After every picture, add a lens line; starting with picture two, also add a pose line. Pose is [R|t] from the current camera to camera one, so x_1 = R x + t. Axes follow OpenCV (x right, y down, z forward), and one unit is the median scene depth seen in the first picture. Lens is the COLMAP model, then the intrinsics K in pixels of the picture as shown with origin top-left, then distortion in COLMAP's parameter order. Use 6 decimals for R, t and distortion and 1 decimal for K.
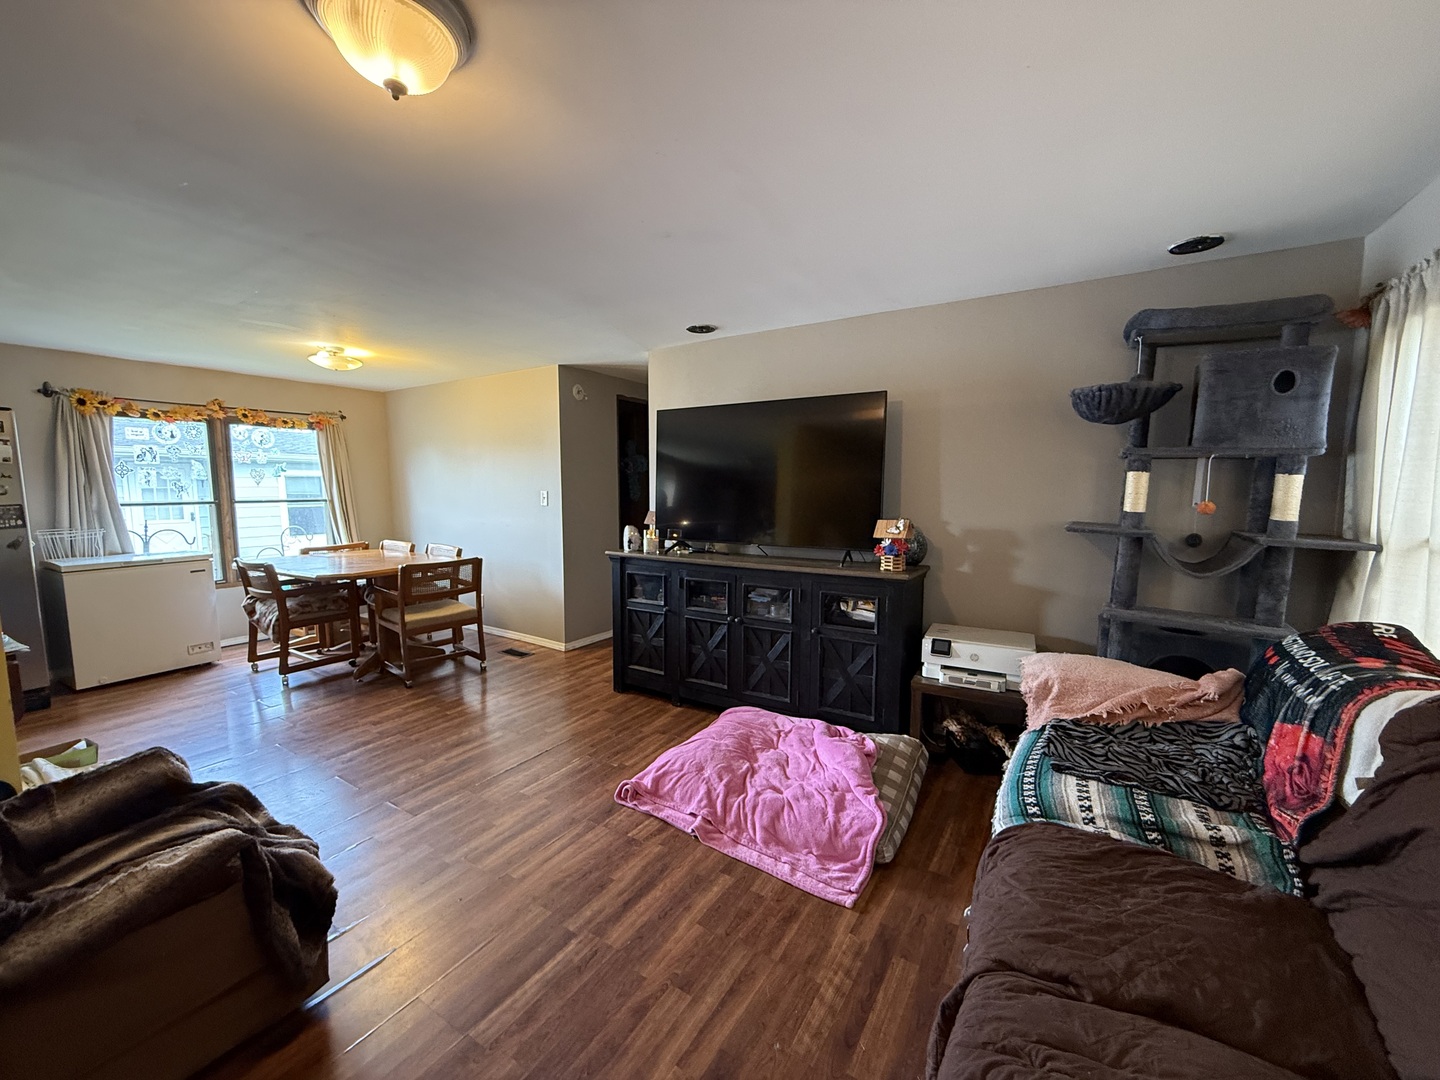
lens RADIAL K [[571.5, 0, 722.5], [0, 571.5, 539.7], [0, 0, 1]] dist [-0.000442, -0.000474]
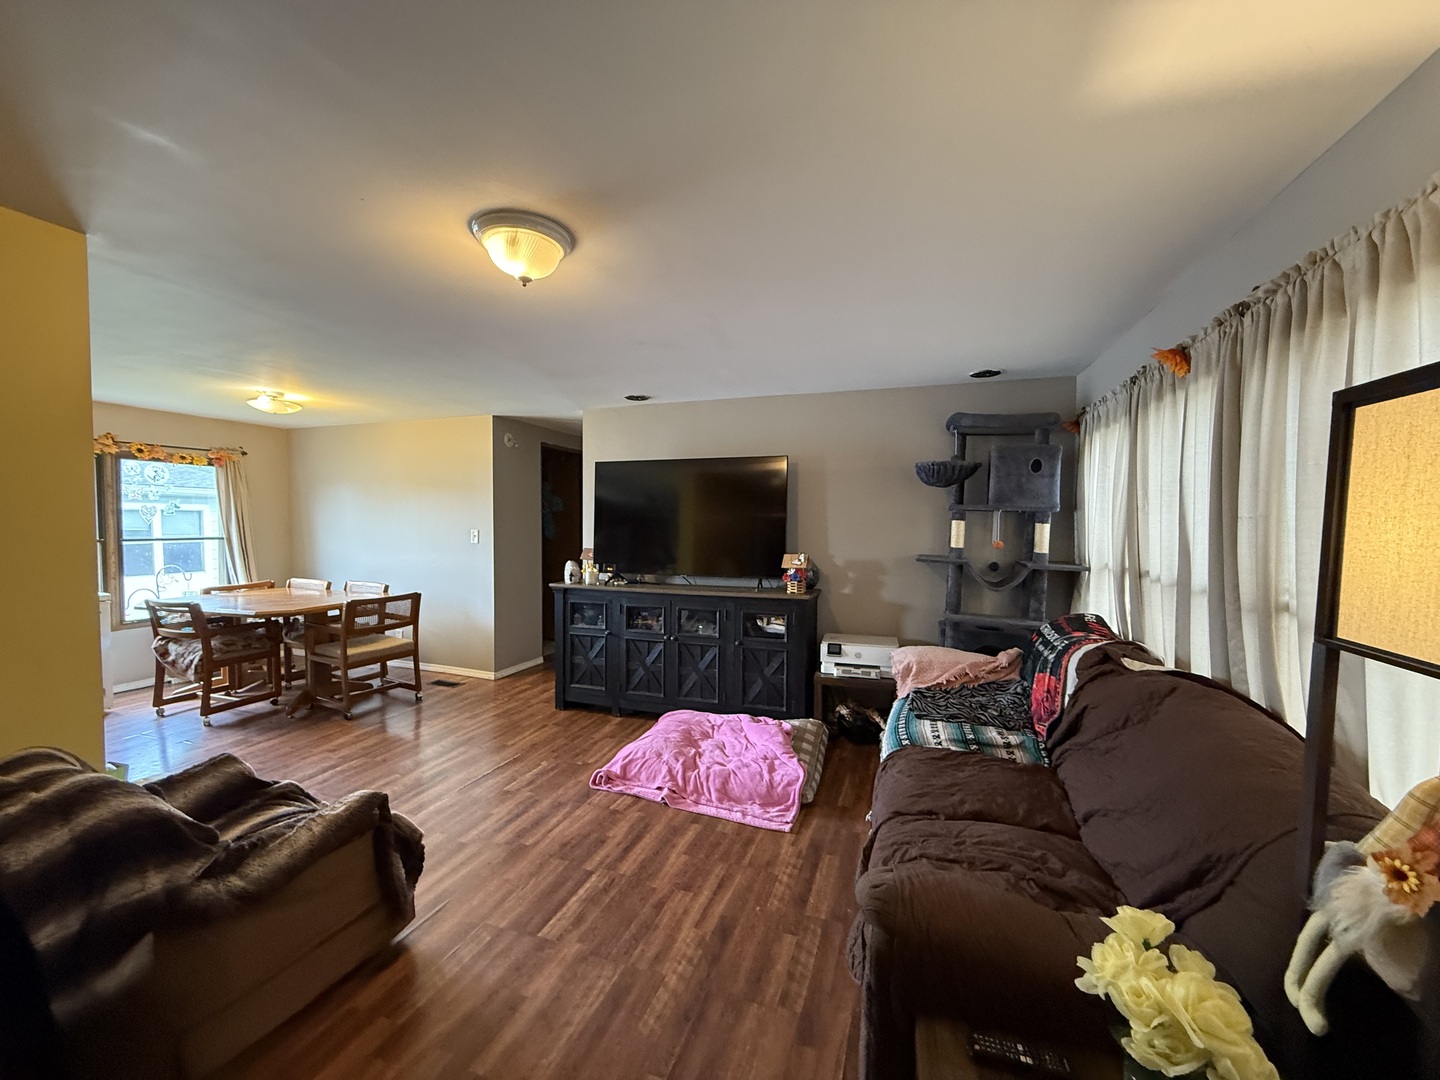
lens RADIAL K [[571.5, 0, 723.9], [0, 571.5, 536.4], [0, 0, 1]] dist [-0.000442, -0.000474]
pose [[0.974035, 0.000003, 0.226397, -0.192637], [0.015342, 0.997700, -0.066020, 0.010426], [-0.225877, 0.067779, 0.971795, -0.288836]]
